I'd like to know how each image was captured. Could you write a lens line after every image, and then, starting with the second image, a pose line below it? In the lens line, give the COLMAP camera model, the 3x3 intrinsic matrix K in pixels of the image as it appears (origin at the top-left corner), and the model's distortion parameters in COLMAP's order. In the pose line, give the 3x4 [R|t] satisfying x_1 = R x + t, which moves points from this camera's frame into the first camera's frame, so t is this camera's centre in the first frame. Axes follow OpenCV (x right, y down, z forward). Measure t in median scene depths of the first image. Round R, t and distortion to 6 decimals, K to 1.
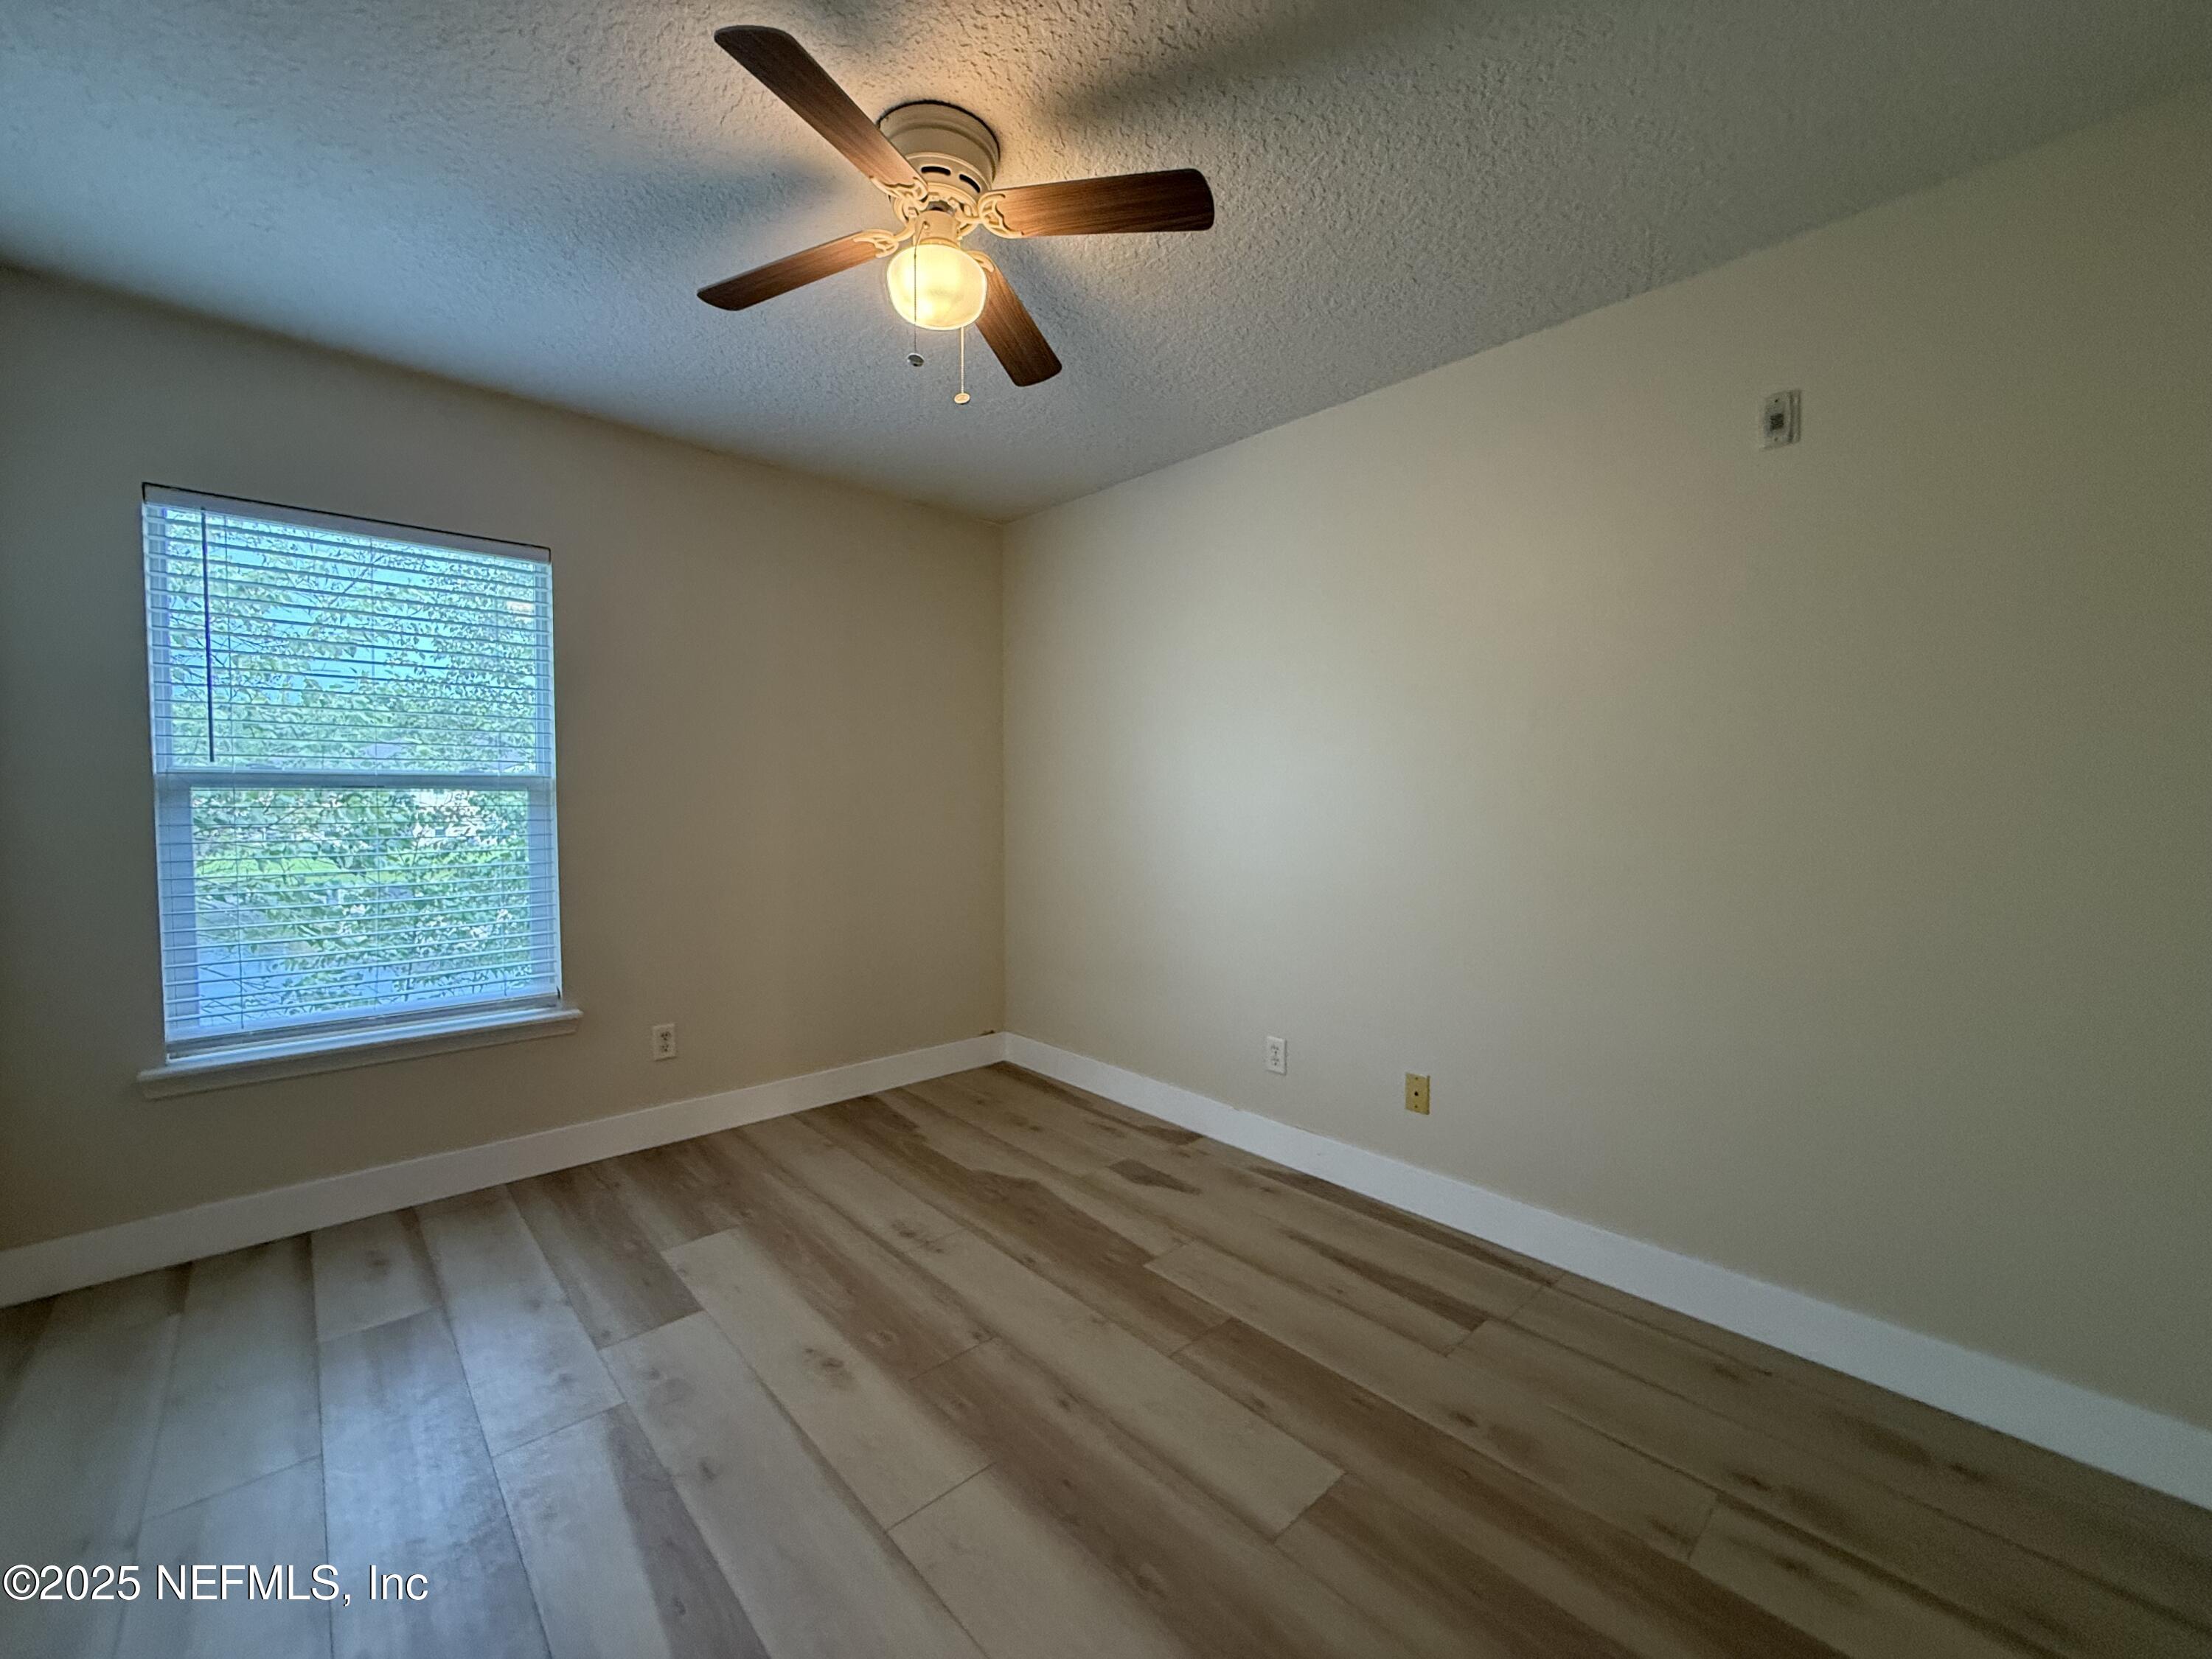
lens RADIAL K [[872.9, 0, 1109.4], [0, 872.9, 833.5], [0, 0, 1]] dist [-0.003852, 0.000111]
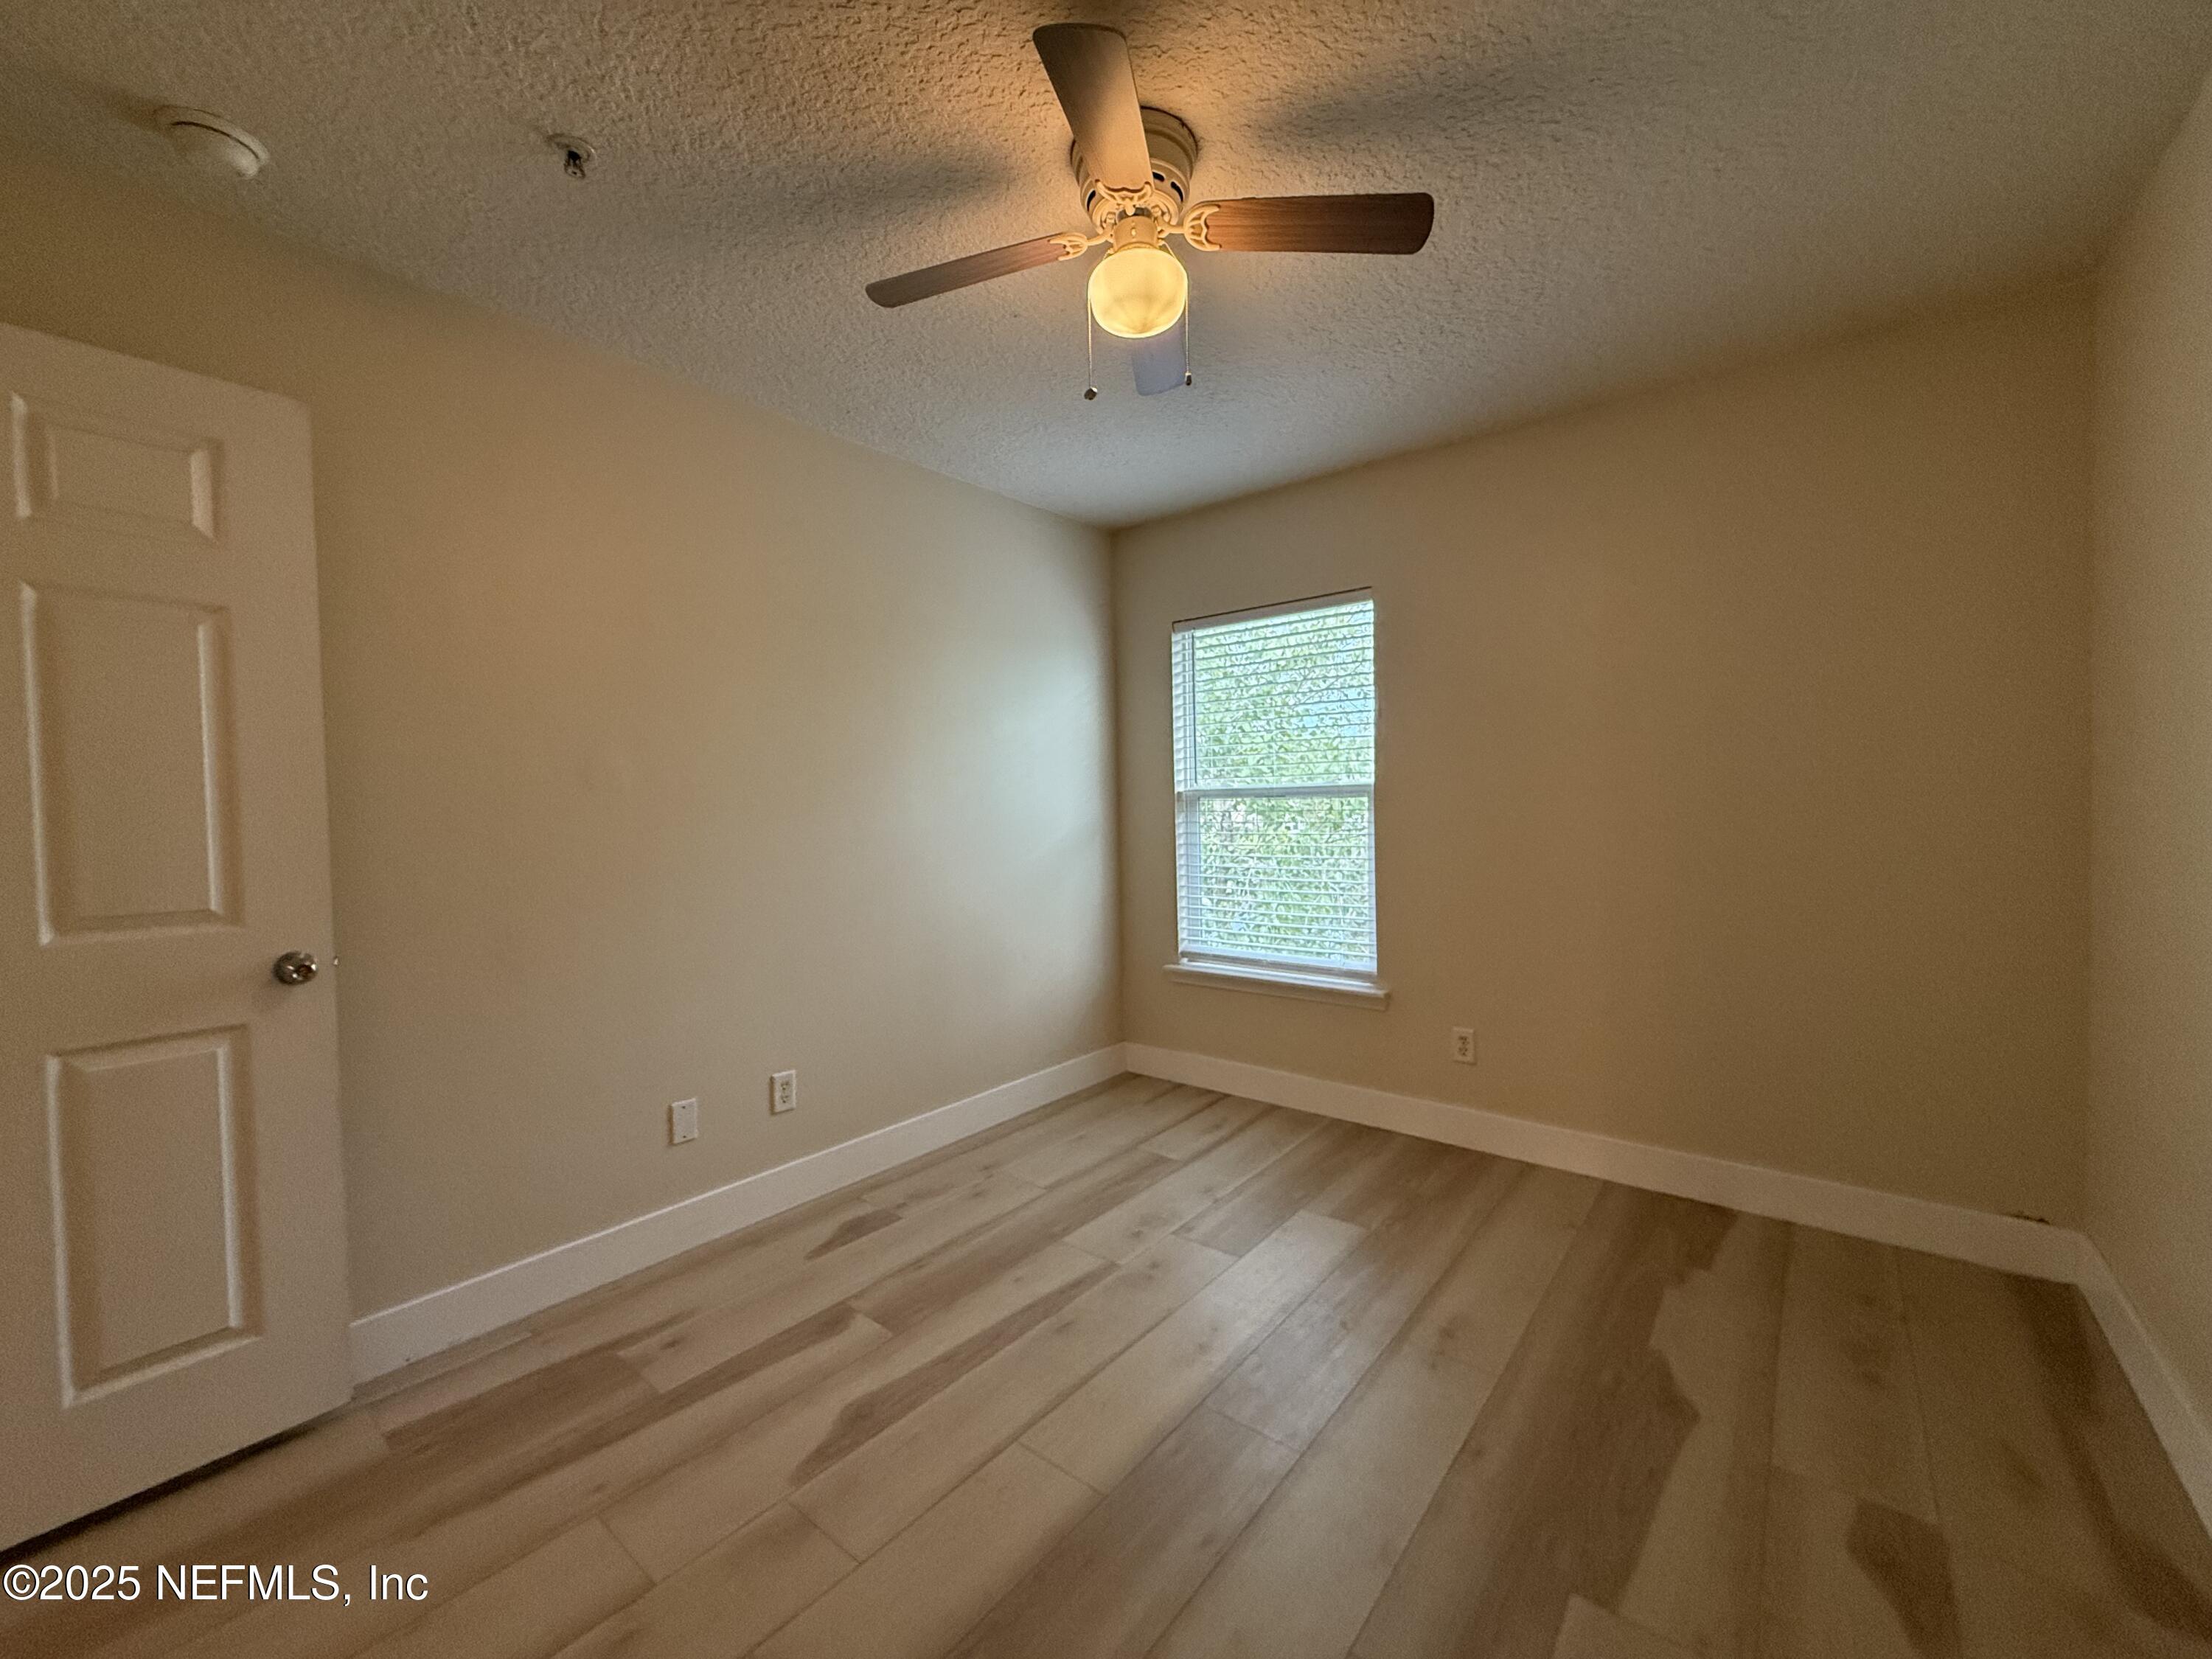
lens RADIAL K [[872.9, 0, 1086.0], [0, 872.9, 836.5], [0, 0, 1]] dist [-0.003852, 0.000111]
pose [[0.135697, 0.034753, -0.990141, 0.493427], [-0.022964, 0.999226, 0.031925, -0.027591], [0.990484, 0.018406, 0.136390, 0.509971]]
